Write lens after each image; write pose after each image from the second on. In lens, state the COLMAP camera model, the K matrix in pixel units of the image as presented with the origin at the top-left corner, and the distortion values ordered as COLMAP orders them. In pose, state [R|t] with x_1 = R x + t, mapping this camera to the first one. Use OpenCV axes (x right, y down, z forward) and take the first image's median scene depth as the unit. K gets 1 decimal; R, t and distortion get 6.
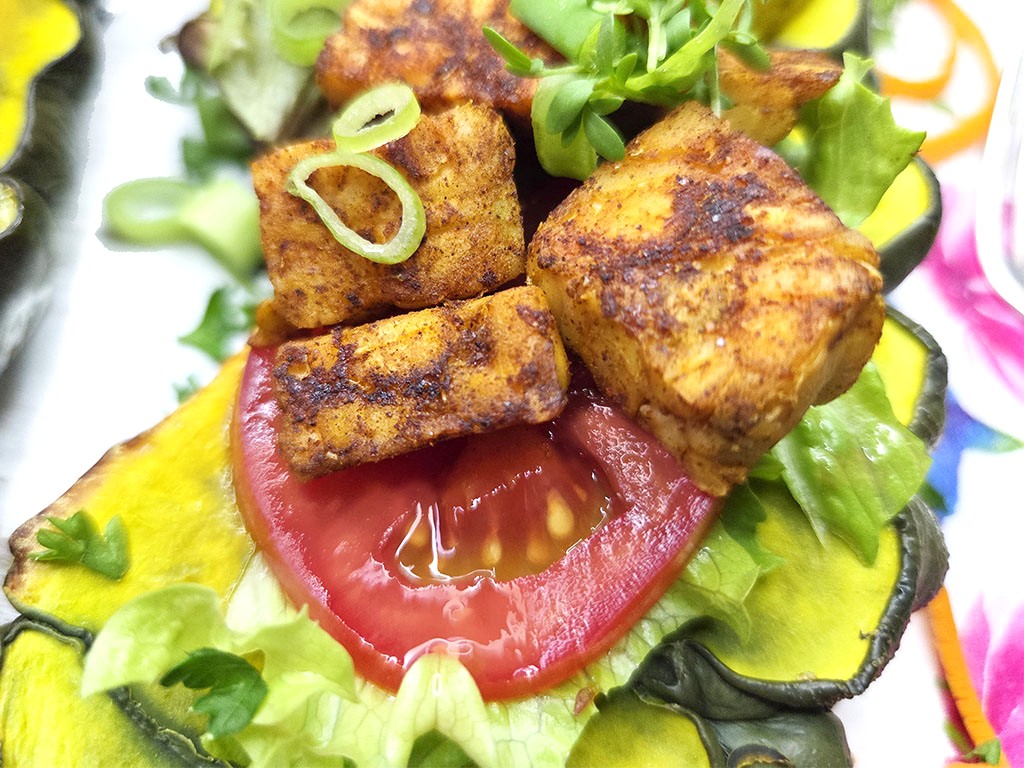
lens RADIAL K [[809.7, 0, 527.3], [0, 809.7, 384.0], [0, 0, 1]] dist [-0.080807, 0.001590]
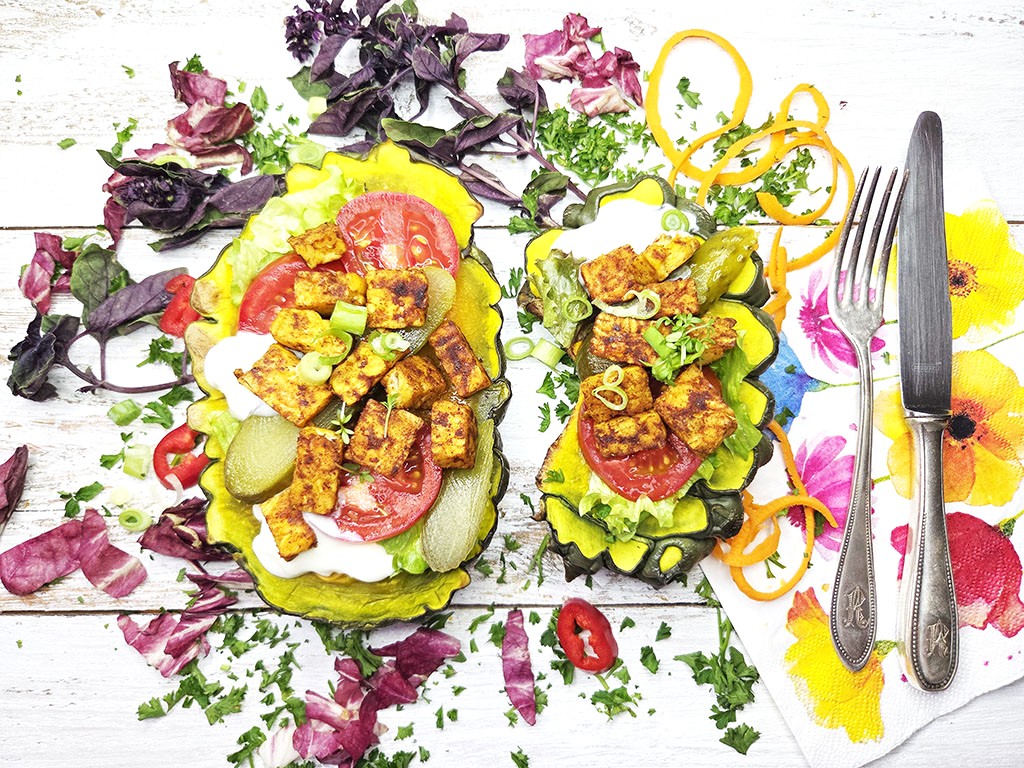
lens RADIAL K [[809.7, 0, 527.3], [0, 809.7, 384.0], [0, 0, 1]] dist [-0.080807, 0.001590]
pose [[0.985788, -0.093118, -0.139826, -0.050983], [0.143406, 0.899969, 0.411692, -2.049168], [0.087503, -0.425893, 0.900532, -2.710591]]
